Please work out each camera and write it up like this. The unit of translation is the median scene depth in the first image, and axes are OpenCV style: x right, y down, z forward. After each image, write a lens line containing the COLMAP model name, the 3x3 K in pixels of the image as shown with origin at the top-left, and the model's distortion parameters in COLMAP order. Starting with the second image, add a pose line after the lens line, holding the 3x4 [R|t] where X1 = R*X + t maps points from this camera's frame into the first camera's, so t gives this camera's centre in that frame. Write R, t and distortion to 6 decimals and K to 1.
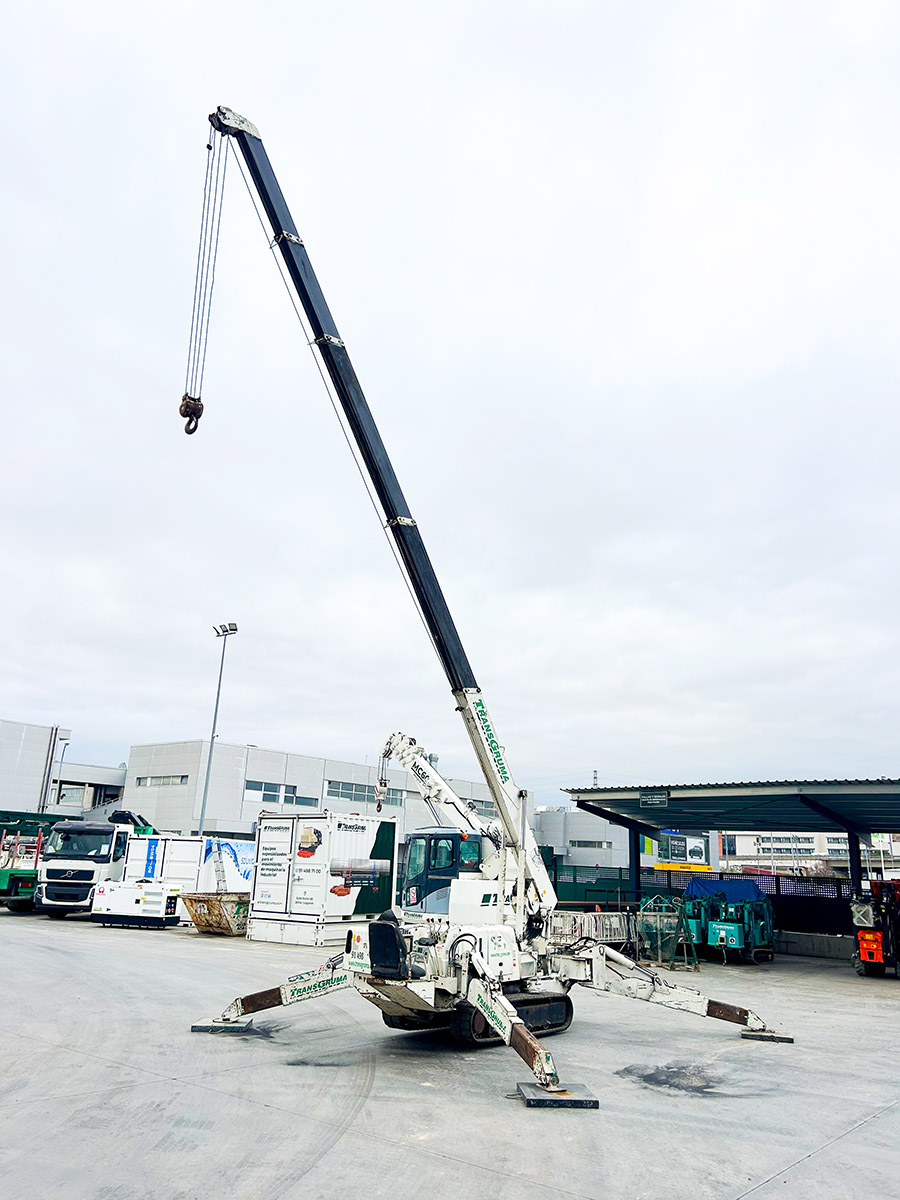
lens RADIAL K [[872.8, 0, 444.1], [0, 872.8, 604.1], [0, 0, 1]] dist [0.067766, -0.098529]
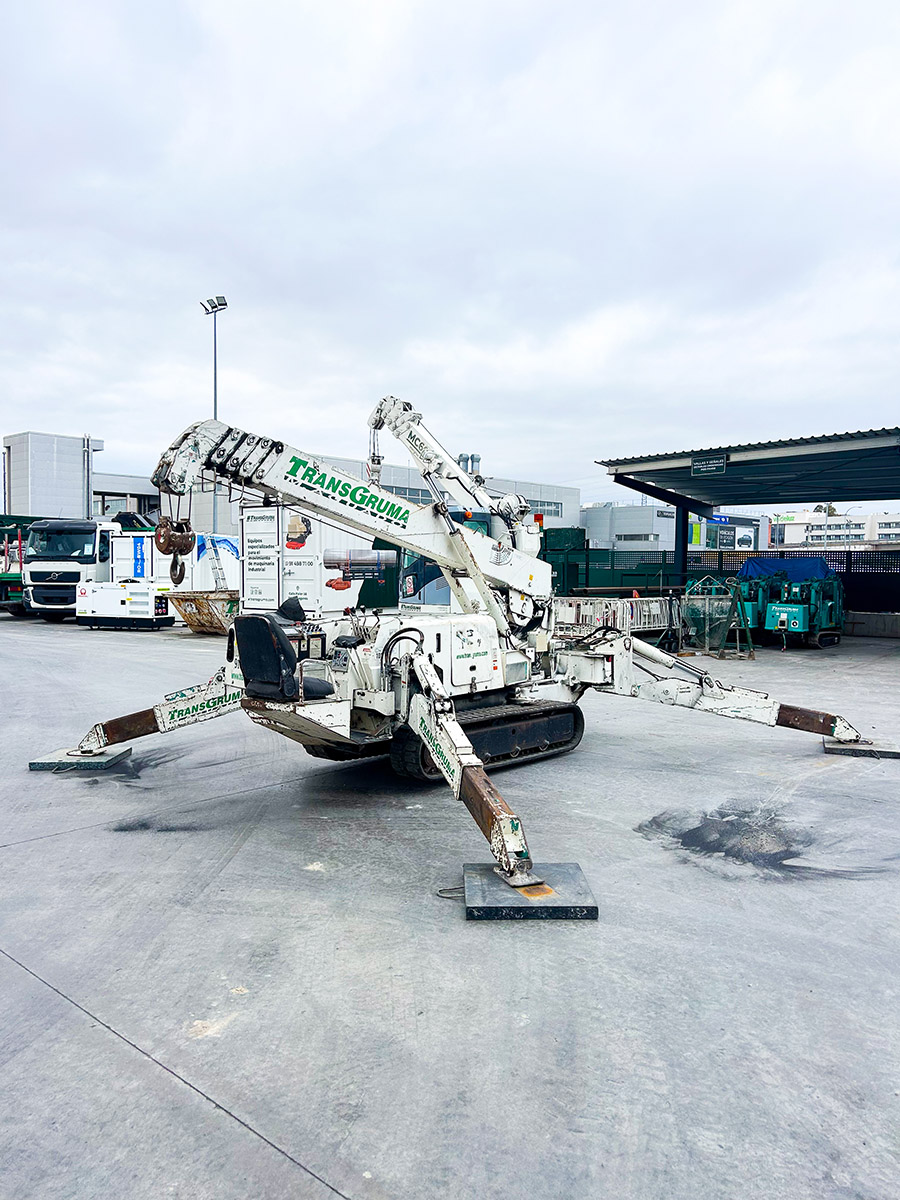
lens RADIAL K [[874.1, 0, 455.9], [0, 874.1, 590.4], [0, 0, 1]] dist [0.179888, -0.440492]
pose [[0.998448, -0.031368, -0.046009, 0.039029], [0.044189, 0.949098, 0.311866, 0.065687], [0.033884, -0.313416, 0.949011, 0.176081]]
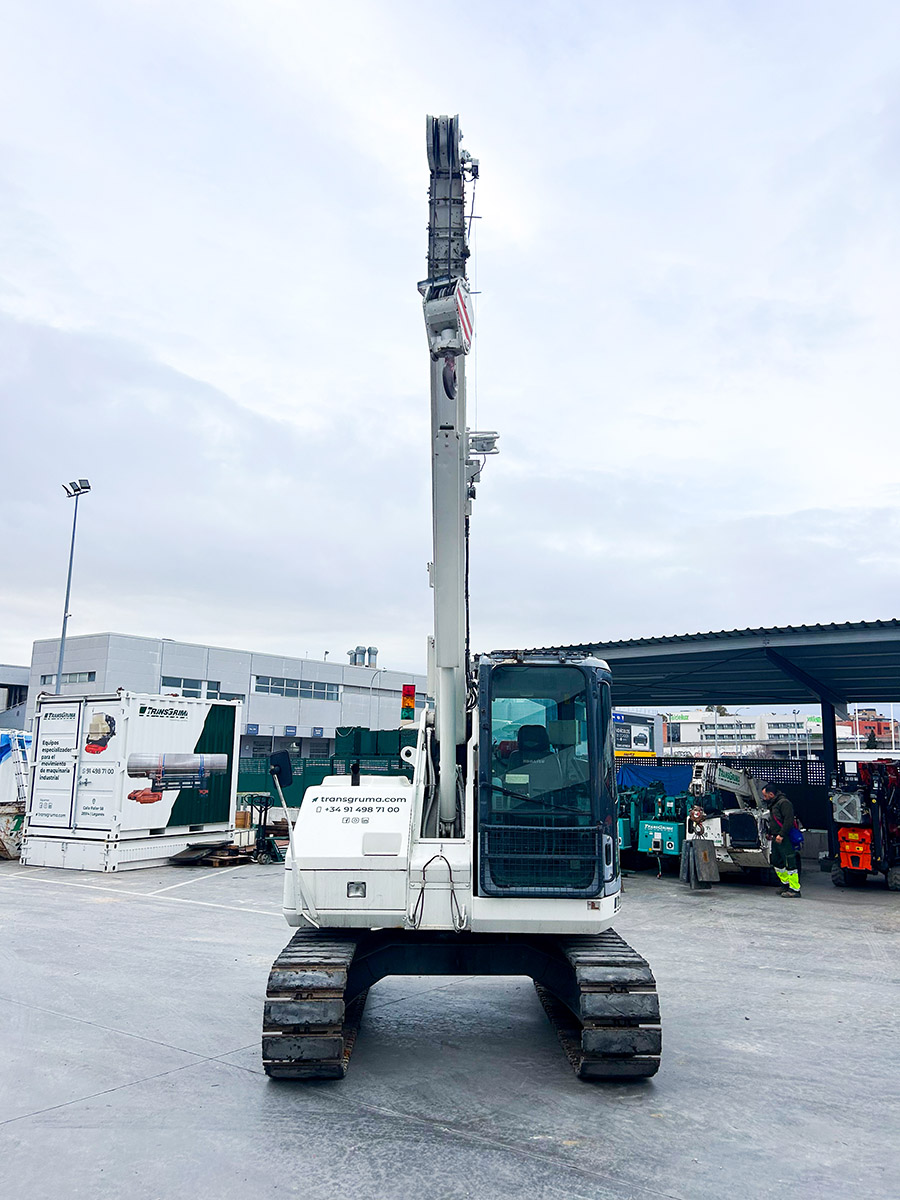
lens RADIAL K [[886.3, 0, 452.0], [0, 886.3, 606.2], [0, 0, 1]] dist [0.060330, -0.071982]
pose [[0.997864, -0.015942, 0.063346, 0.092154], [0.008326, 0.992893, 0.118717, 0.084754], [-0.064788, -0.117936, 0.990905, 0.271073]]
